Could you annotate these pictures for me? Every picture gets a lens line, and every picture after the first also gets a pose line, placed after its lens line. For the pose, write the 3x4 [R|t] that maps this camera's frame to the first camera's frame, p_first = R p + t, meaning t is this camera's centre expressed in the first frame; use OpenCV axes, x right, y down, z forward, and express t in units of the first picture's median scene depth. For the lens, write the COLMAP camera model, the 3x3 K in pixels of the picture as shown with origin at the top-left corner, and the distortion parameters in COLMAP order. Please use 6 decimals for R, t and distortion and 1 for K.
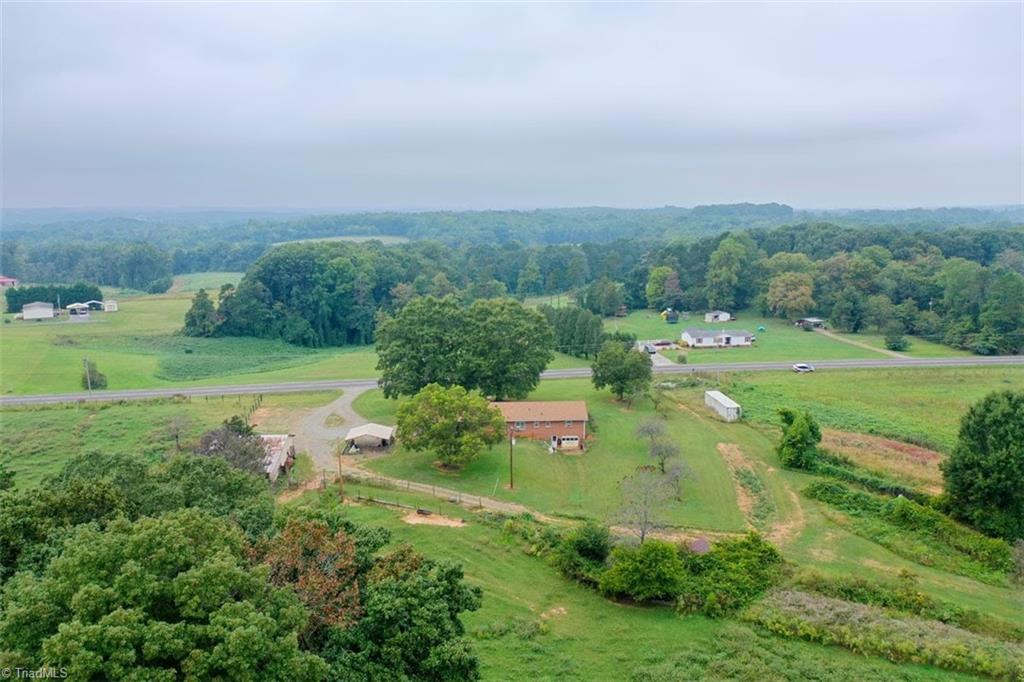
lens RADIAL K [[800.9, 0, 512.5], [0, 800.9, 341.2], [0, 0, 1]] dist [0.001329, -0.004385]
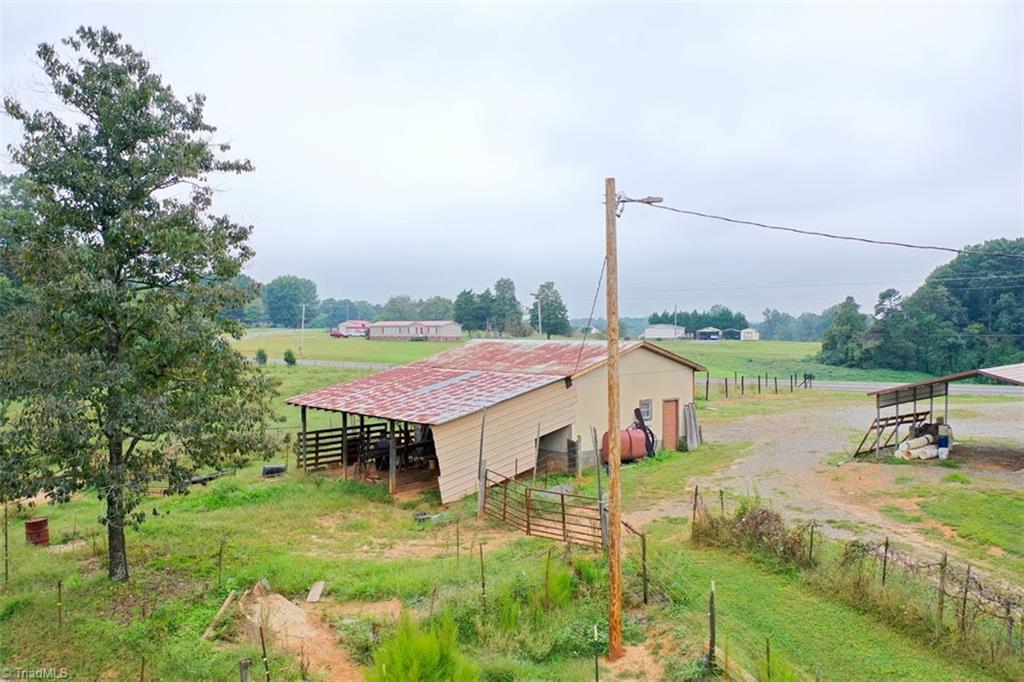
lens RADIAL K [[800.9, 0, 512.9], [0, 800.9, 341.4], [0, 0, 1]] dist [0.001329, -0.004385]
pose [[0.636814, 0.018823, -0.770788, -0.046813], [-0.129851, 0.988041, -0.083153, 0.064666], [0.760005, 0.153040, 0.631642, 0.359156]]
